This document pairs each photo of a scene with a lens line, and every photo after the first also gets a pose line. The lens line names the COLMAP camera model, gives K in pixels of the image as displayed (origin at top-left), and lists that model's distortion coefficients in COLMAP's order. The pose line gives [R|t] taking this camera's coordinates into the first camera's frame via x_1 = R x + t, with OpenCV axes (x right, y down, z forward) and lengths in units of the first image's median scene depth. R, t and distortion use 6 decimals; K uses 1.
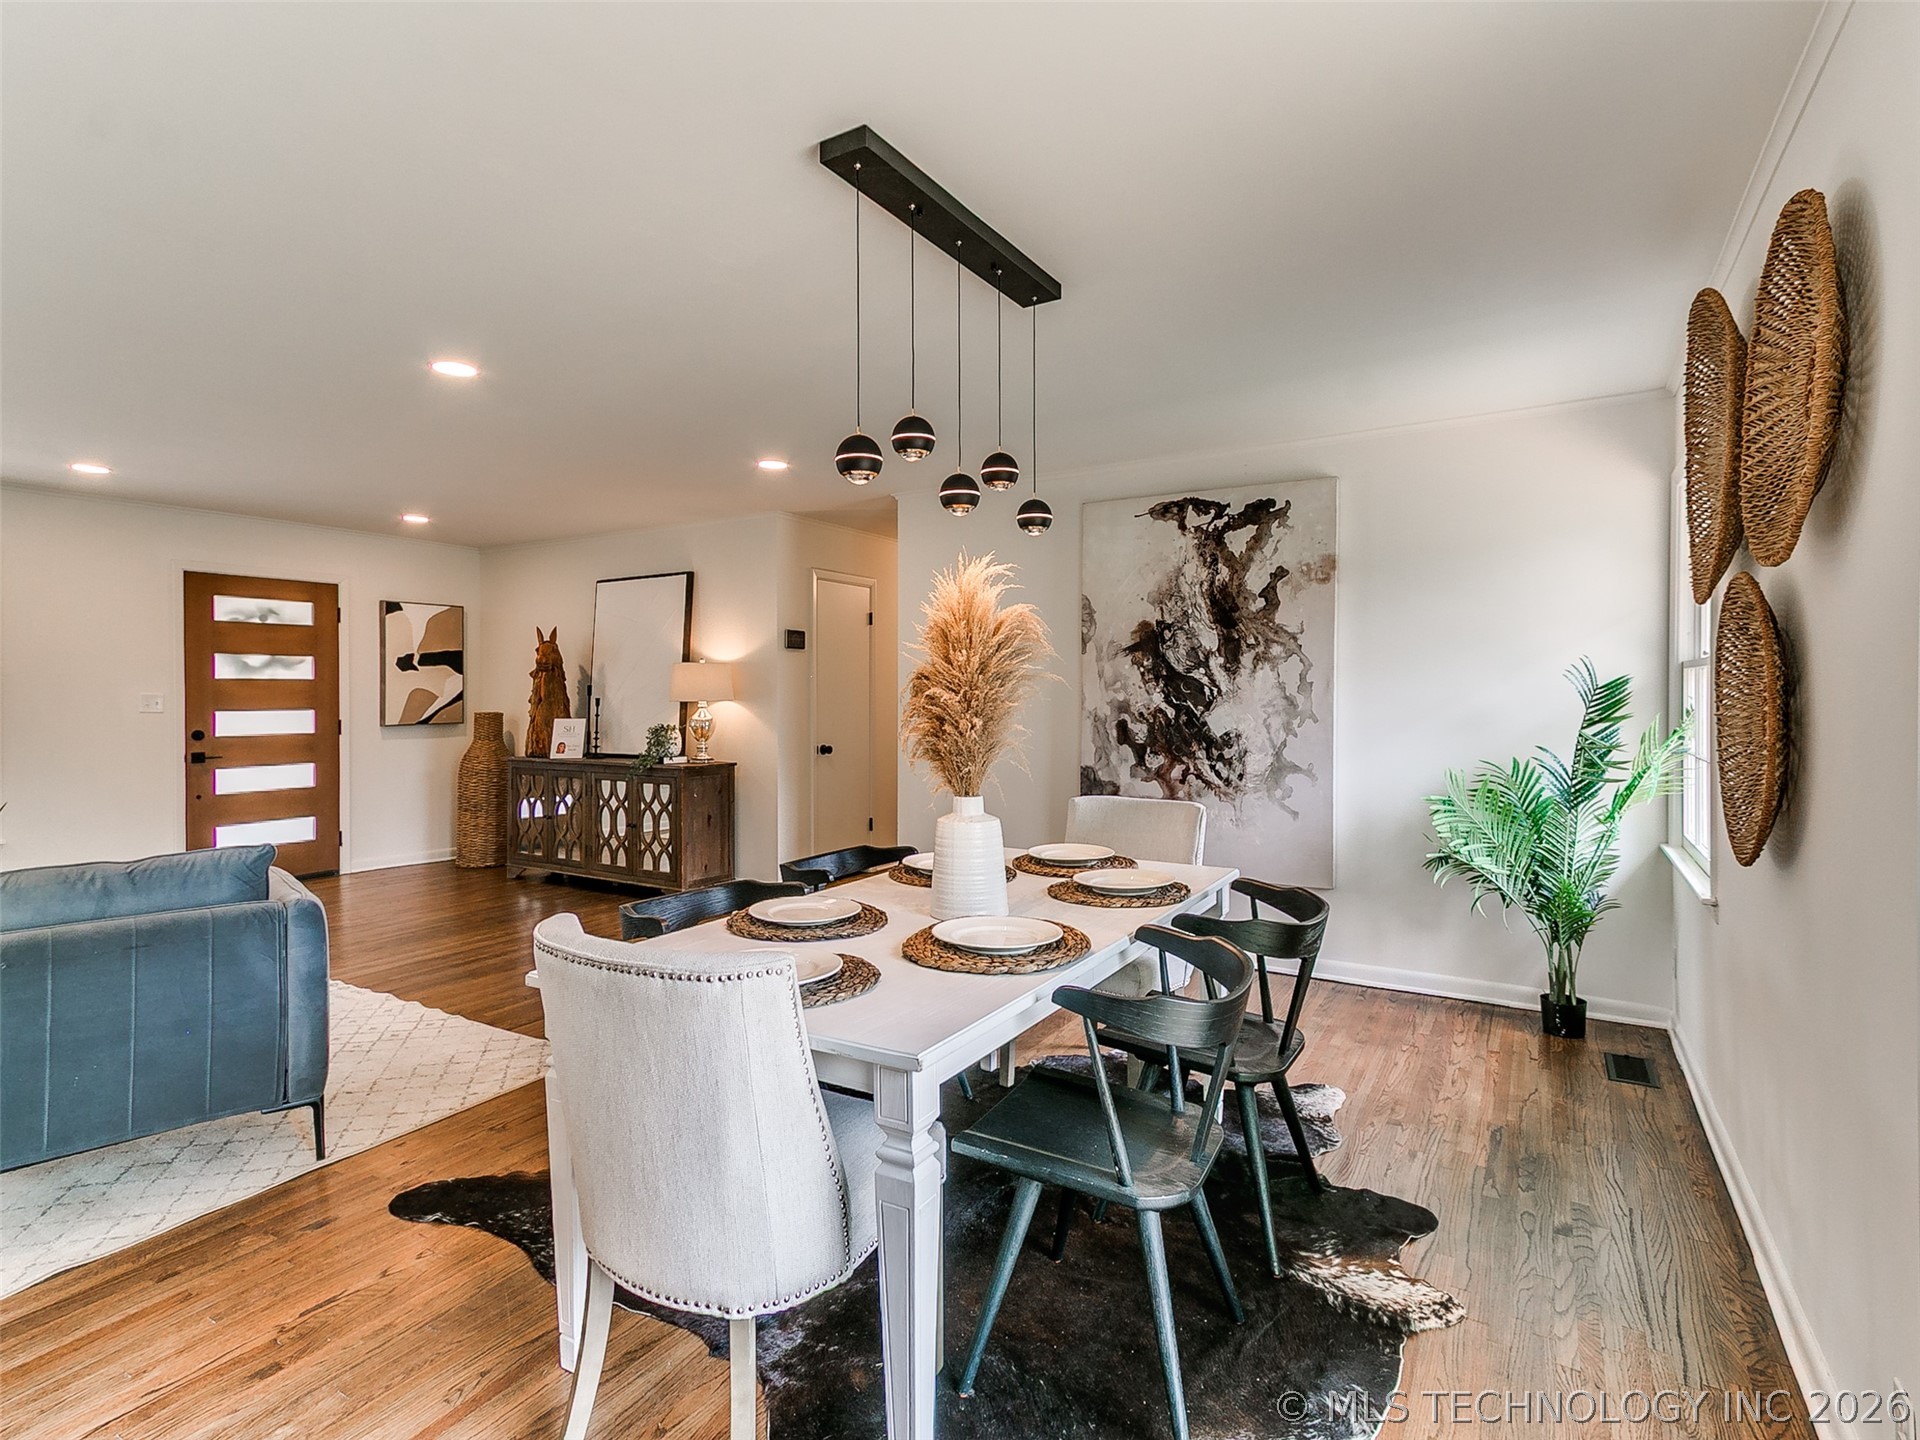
lens RADIAL K [[973.5, 0, 948.2], [0, 973.5, 706.0], [0, 0, 1]] dist [0.020009, 0.003025]
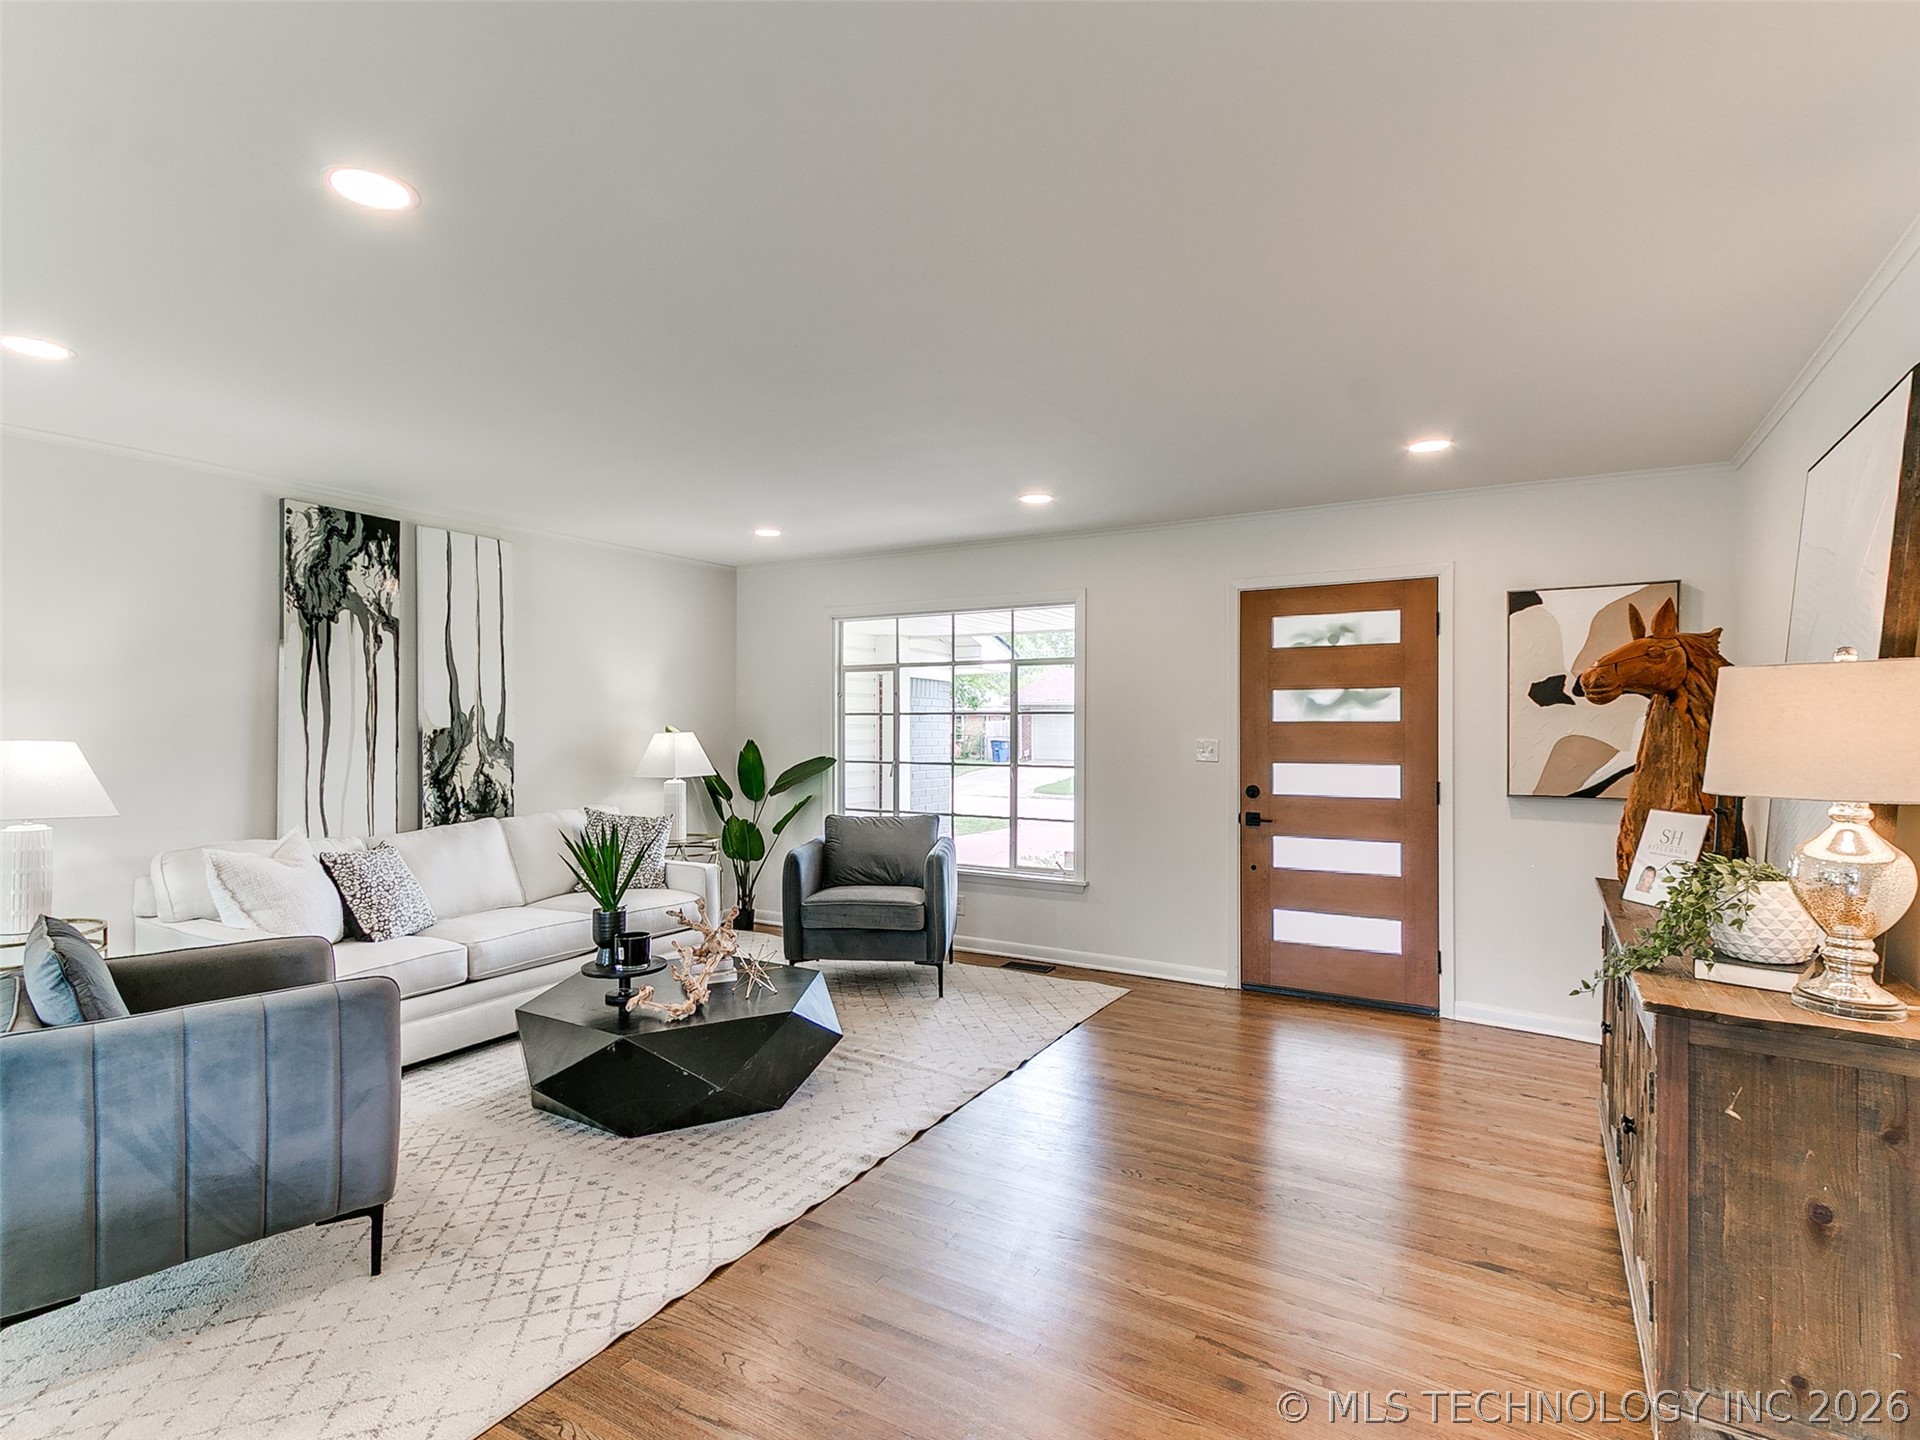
lens RADIAL K [[973.5, 0, 927.7], [0, 973.5, 725.8], [0, 0, 1]] dist [0.020009, 0.003025]
pose [[0.019265, 0.002518, -0.999811, 0.043054], [-0.018061, 0.999835, 0.002170, -0.025815], [0.999651, 0.018015, 0.019307, 0.877169]]
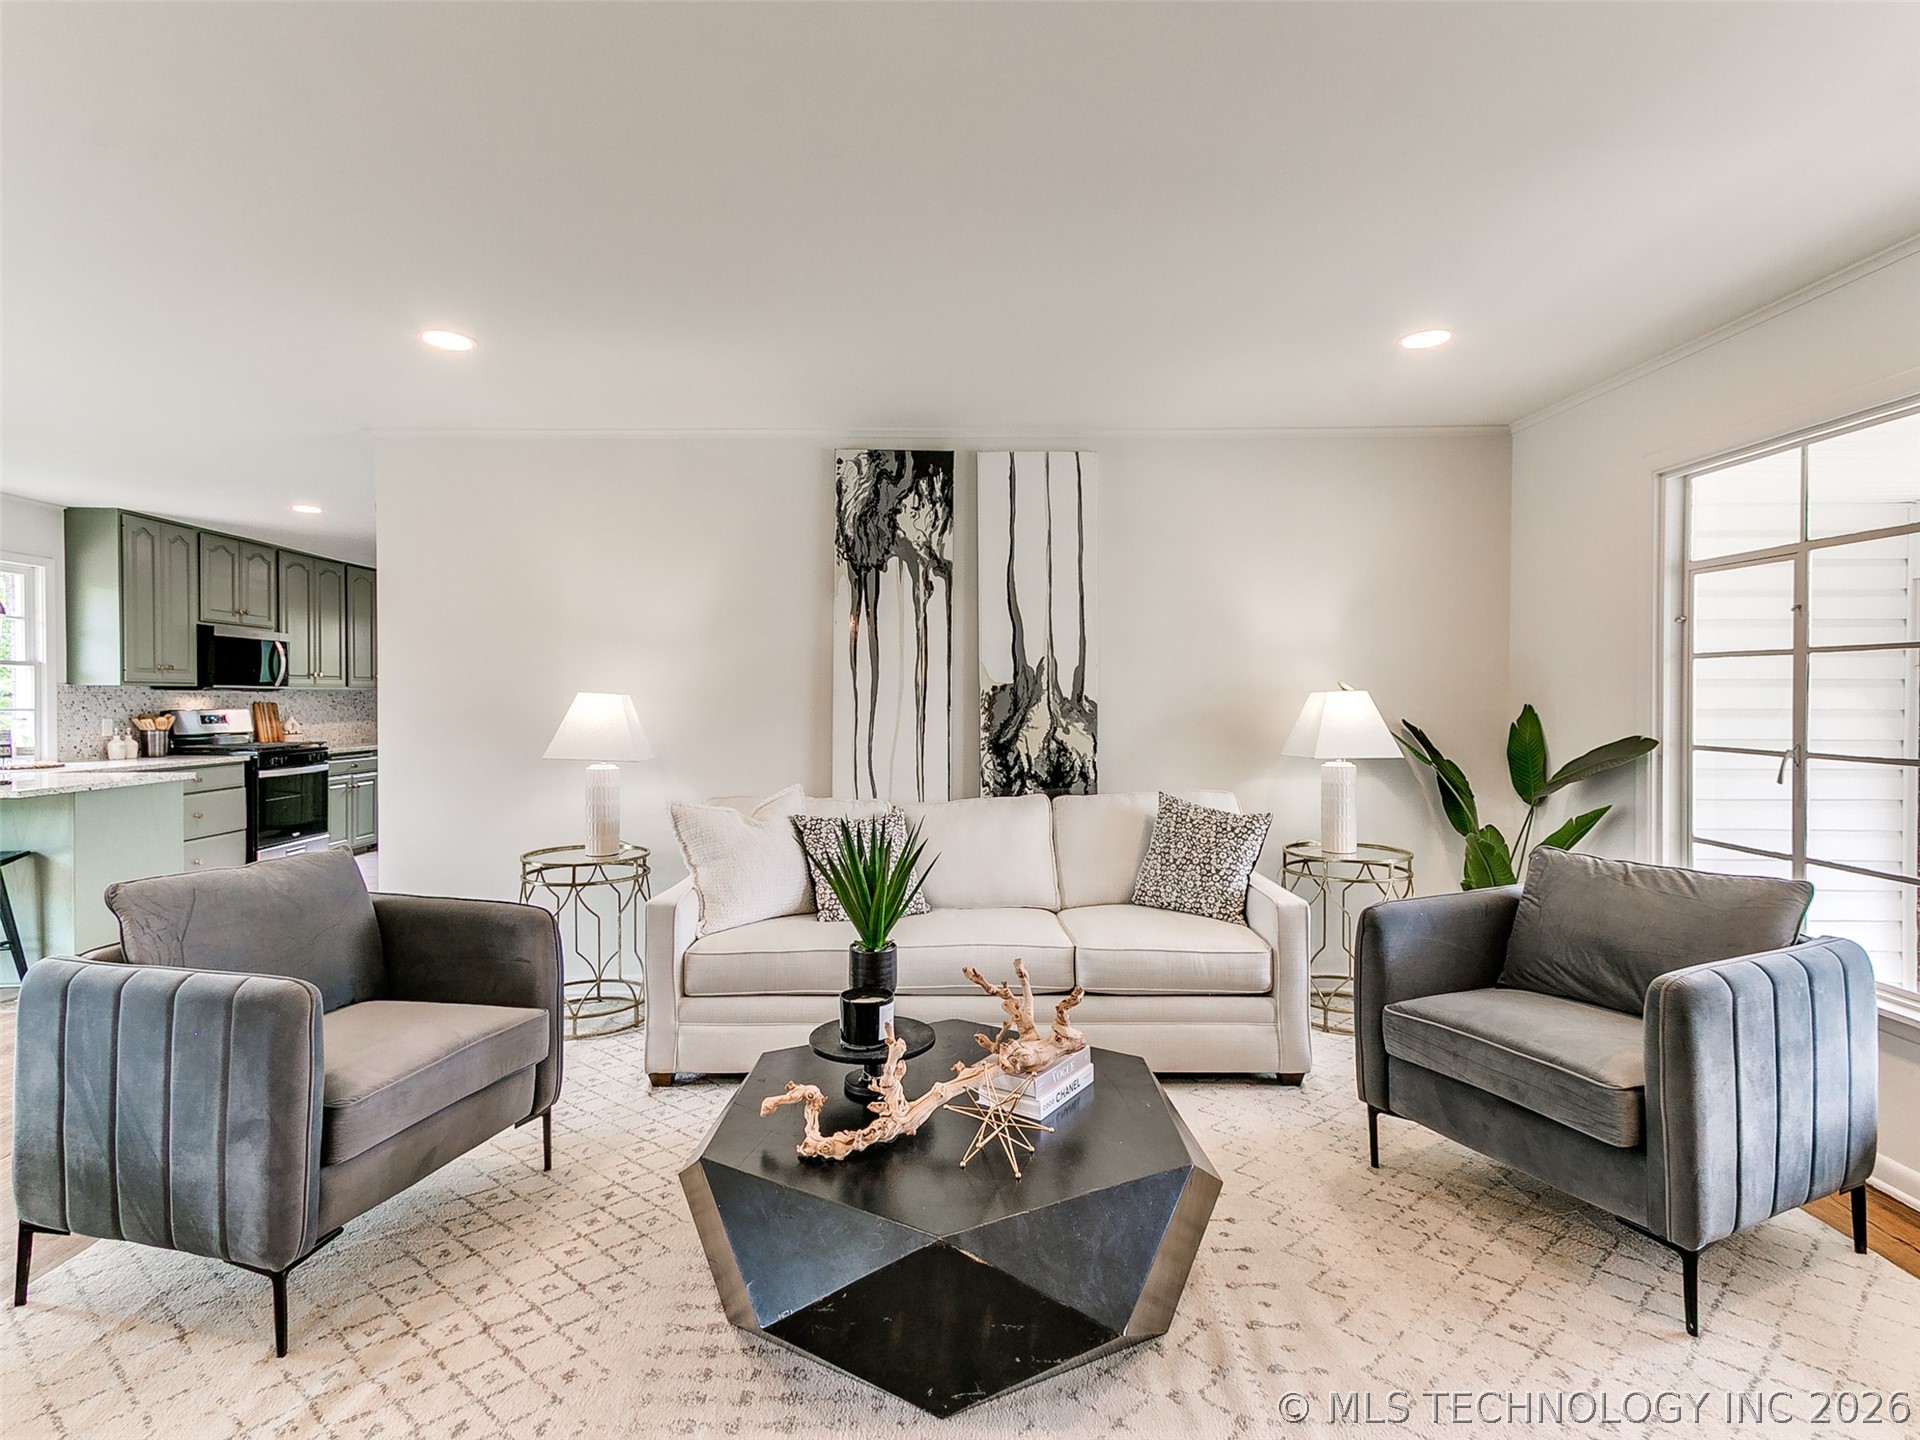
lens RADIAL K [[973.5, 0, 944.0], [0, 973.5, 692.9], [0, 0, 1]] dist [0.020009, 0.003025]
pose [[-0.840350, 0.002365, -0.542039, -0.437037], [-0.007202, 0.999853, 0.015528, -0.017964], [0.541996, 0.016953, -0.840210, 1.076235]]
